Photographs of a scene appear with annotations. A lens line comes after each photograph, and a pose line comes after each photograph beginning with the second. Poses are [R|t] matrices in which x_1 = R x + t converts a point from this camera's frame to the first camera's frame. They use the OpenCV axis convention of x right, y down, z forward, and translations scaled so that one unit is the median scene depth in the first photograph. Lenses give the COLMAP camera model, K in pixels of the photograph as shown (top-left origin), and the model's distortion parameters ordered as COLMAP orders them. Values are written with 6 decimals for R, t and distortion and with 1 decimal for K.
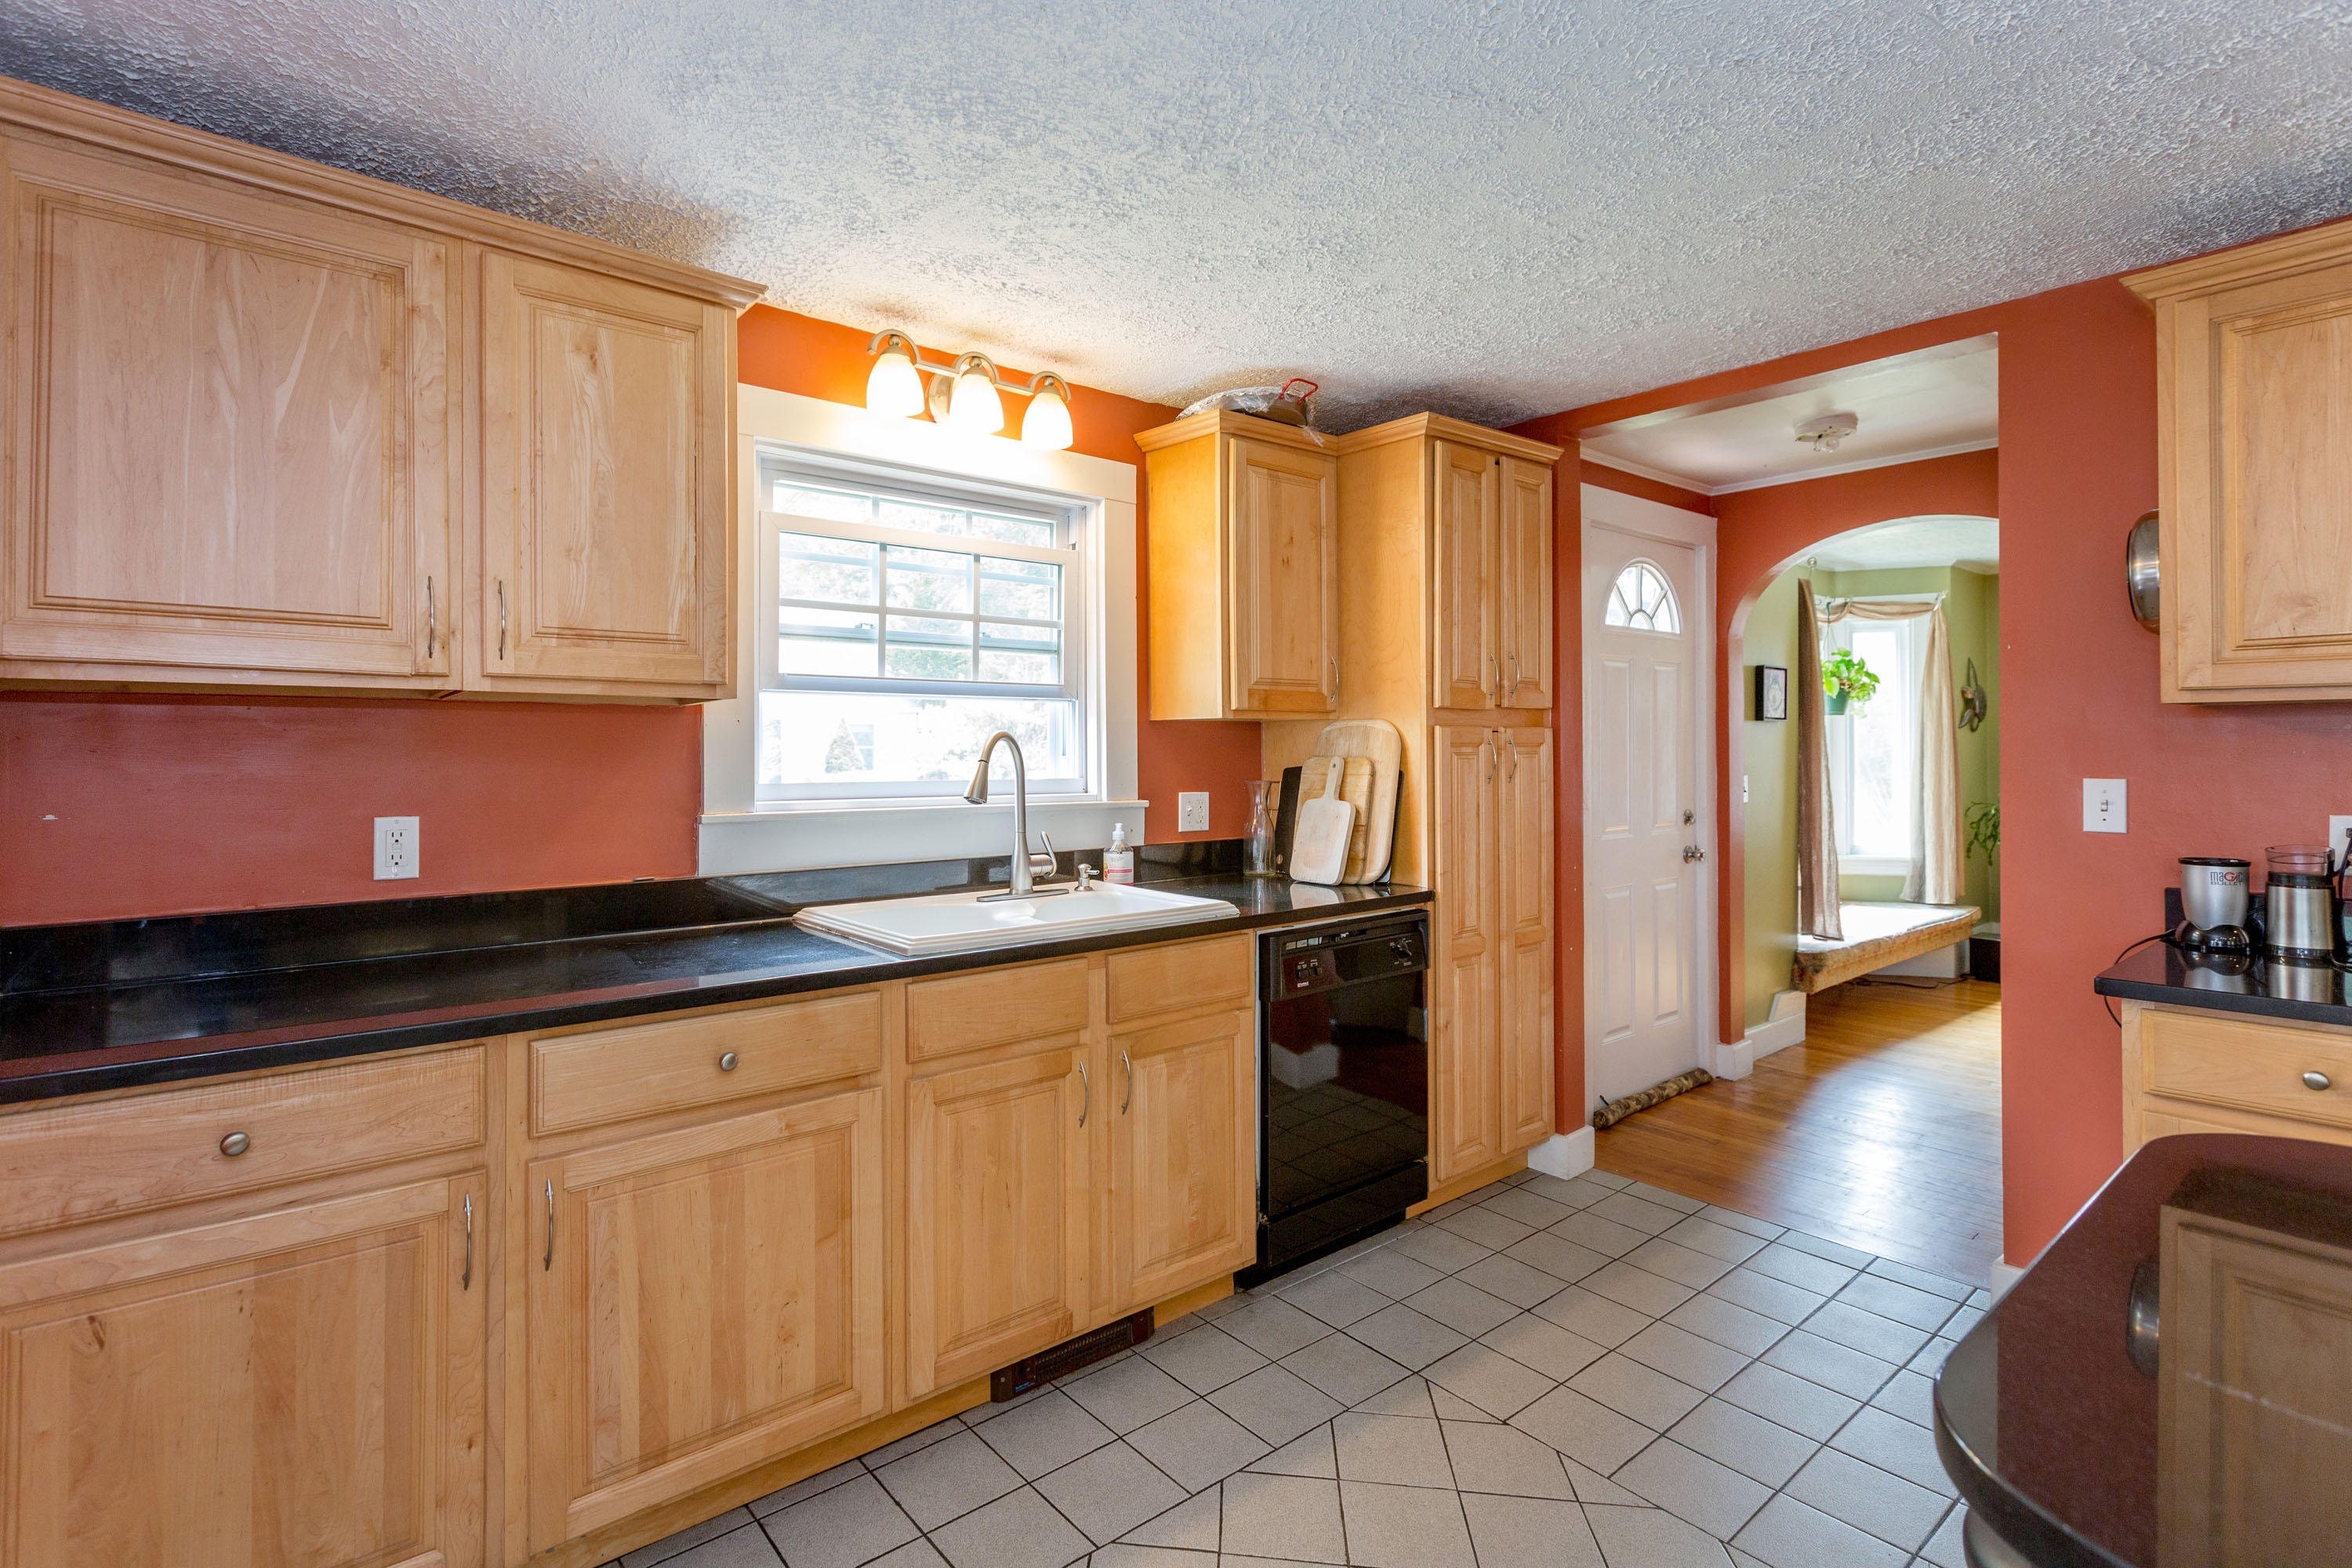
lens RADIAL K [[1120.2, 0, 1166.1], [0, 1120.2, 742.8], [0, 0, 1]] dist [-0.001683, -0.000352]
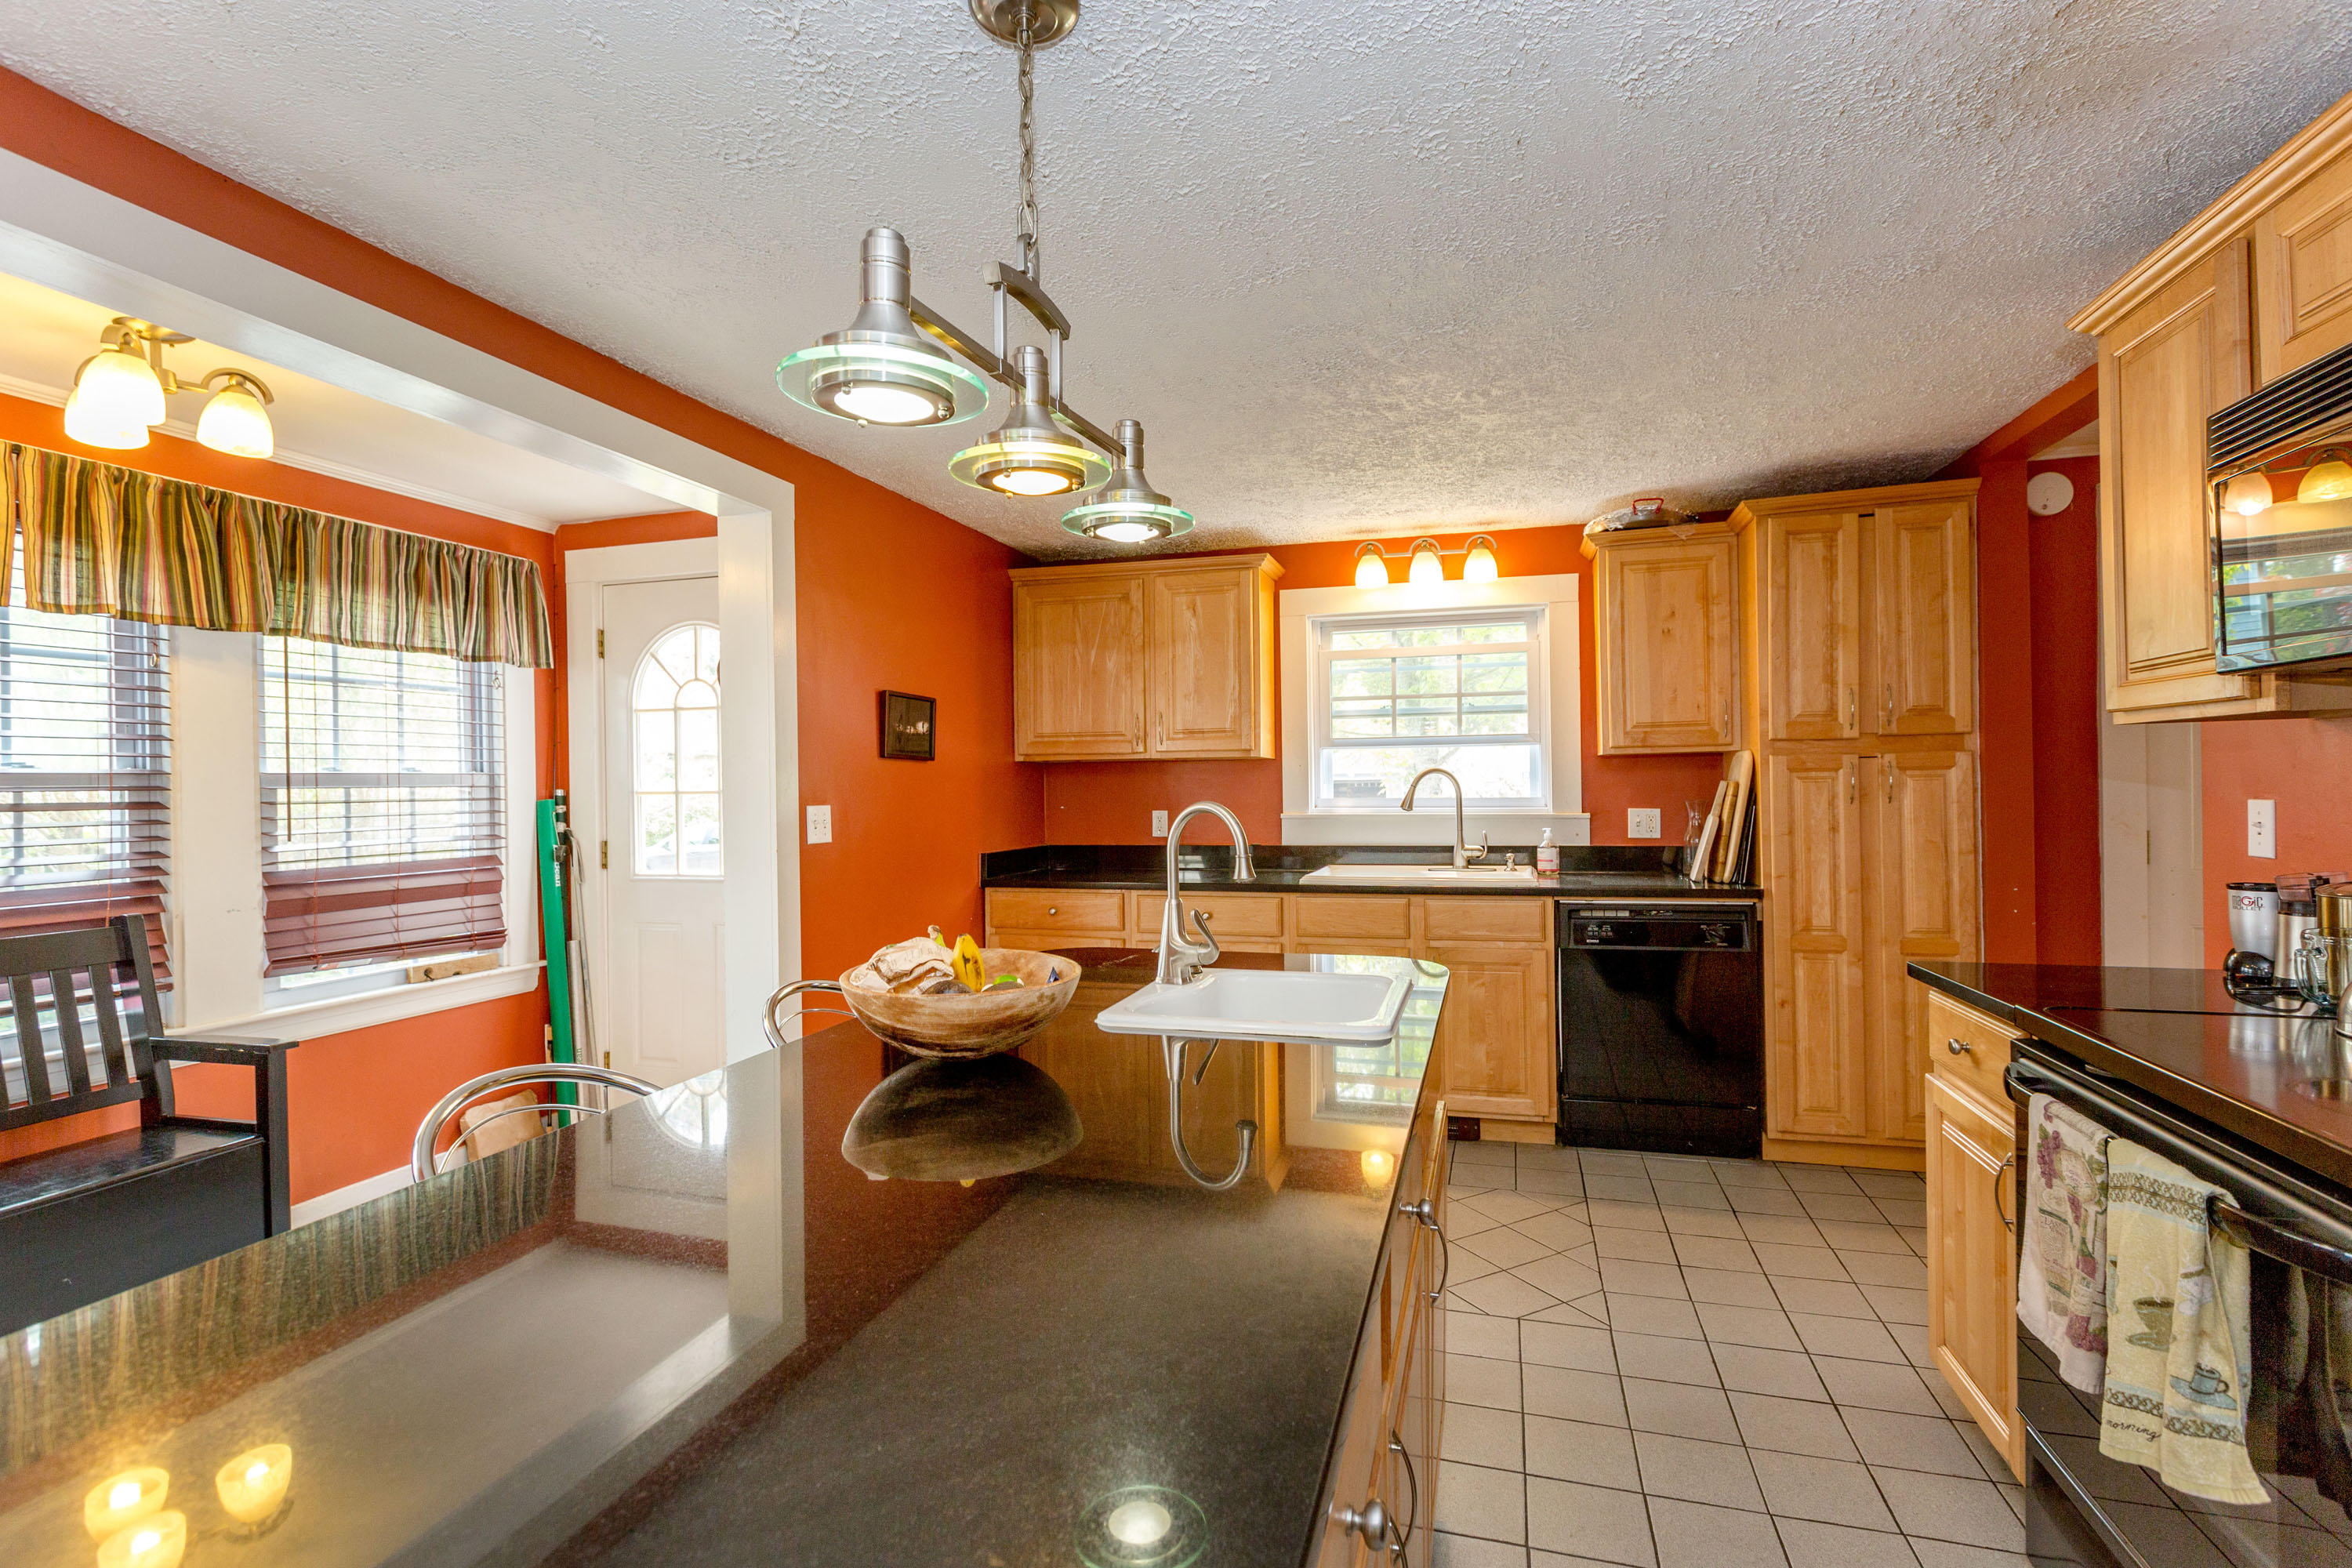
lens RADIAL K [[1084.5, 0, 1176.0], [0, 1084.5, 784.0], [0, 0, 1]] dist [-0.000505, -0.000125]
pose [[0.569871, -0.005715, -0.821714, 0.914374], [0.017596, 0.999831, 0.005249, -0.001264], [0.821546, -0.017450, 0.569875, -0.210319]]
